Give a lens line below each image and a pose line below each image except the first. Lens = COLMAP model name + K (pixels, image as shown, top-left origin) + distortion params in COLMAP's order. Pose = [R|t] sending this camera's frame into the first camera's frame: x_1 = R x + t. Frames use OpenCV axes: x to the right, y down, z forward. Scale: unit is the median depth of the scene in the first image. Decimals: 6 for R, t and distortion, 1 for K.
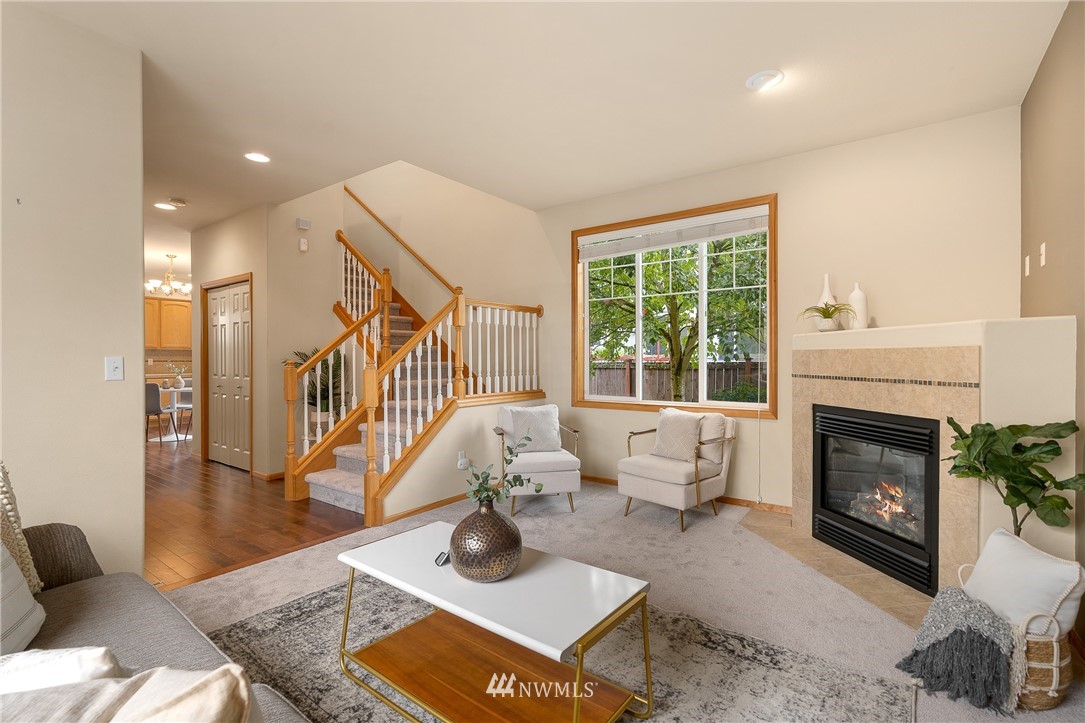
lens RADIAL K [[497.0, 0, 550.7], [0, 497.0, 359.2], [0, 0, 1]] dist [-0.007571, 0.001484]
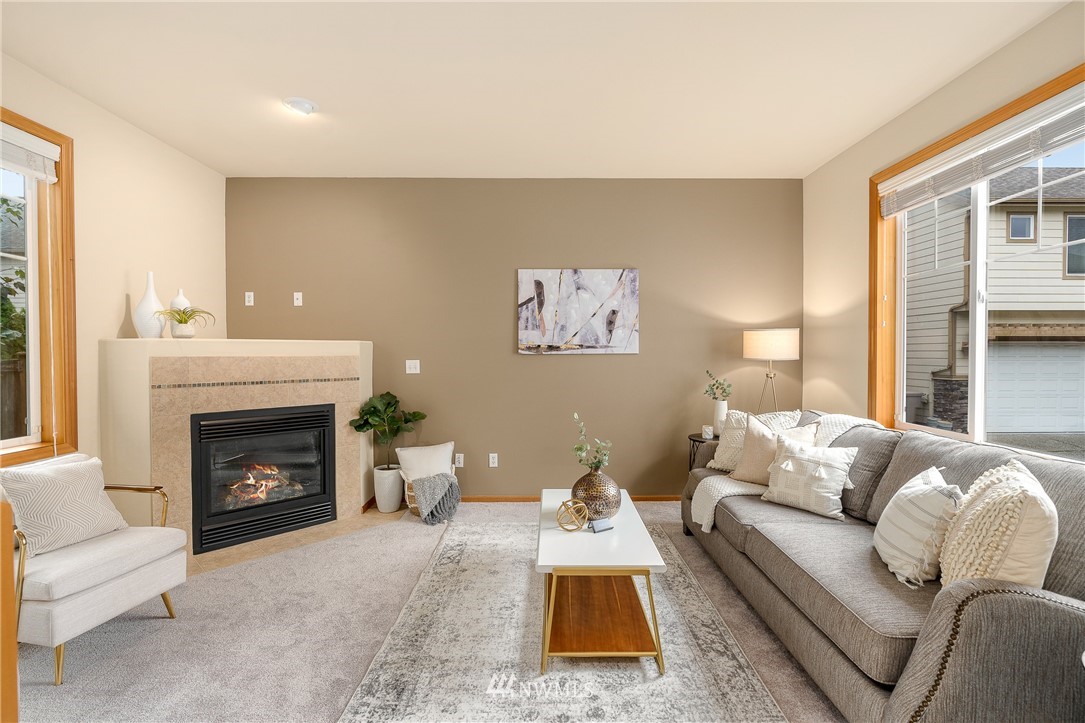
lens RADIAL K [[497.0, 0, 547.9], [0, 497.0, 359.9], [0, 0, 1]] dist [-0.007571, 0.001484]
pose [[-0.599055, -0.007116, 0.800676, -0.648058], [0.006242, 0.999889, 0.013557, -0.022479], [-0.800684, 0.013119, -0.598944, 1.065753]]
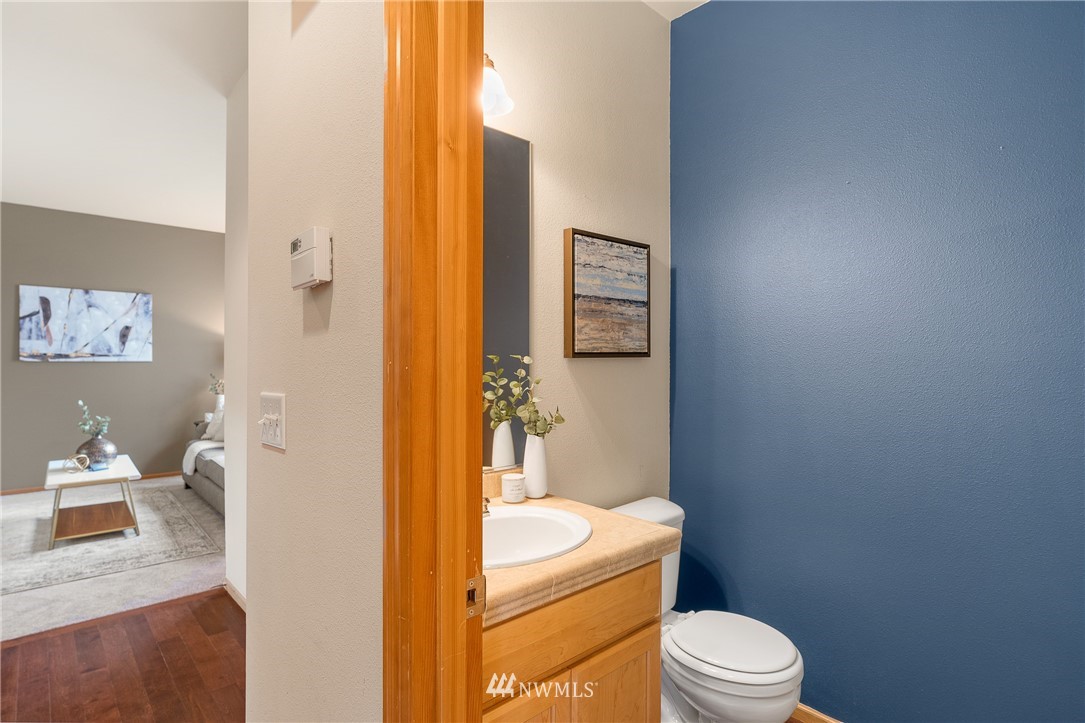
lens RADIAL K [[550.4, 0, 542.8], [0, 550.4, 362.8], [0, 0, 1]] dist [0.002533, 0.002249]
pose [[-0.979258, -0.001199, 0.202611, -1.395639], [-0.000084, 0.999985, 0.005510, -0.024481], [-0.202615, 0.005379, -0.979244, 1.627992]]
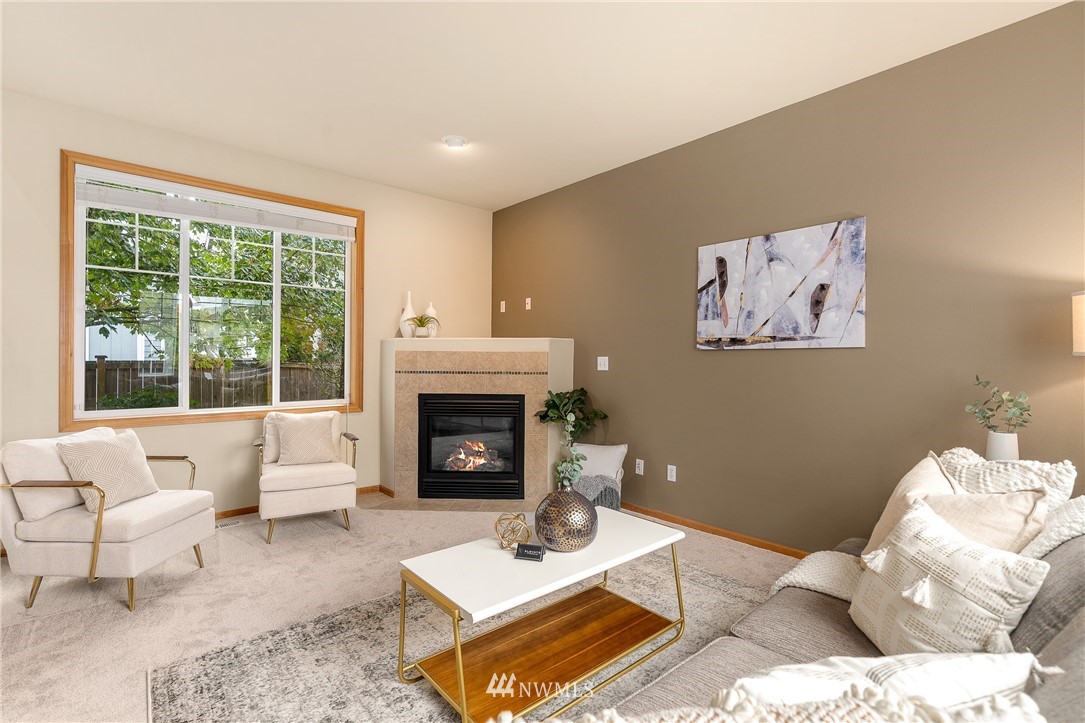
lens RADIAL K [[497.0, 0, 543.4], [0, 497.0, 359.3], [0, 0, 1]] dist [-0.007571, 0.001484]
pose [[0.207947, 0.003983, 0.978132, -0.679250], [-0.003400, 0.999989, -0.003349, 0.005531], [-0.978134, -0.002629, 0.207958, 0.442543]]
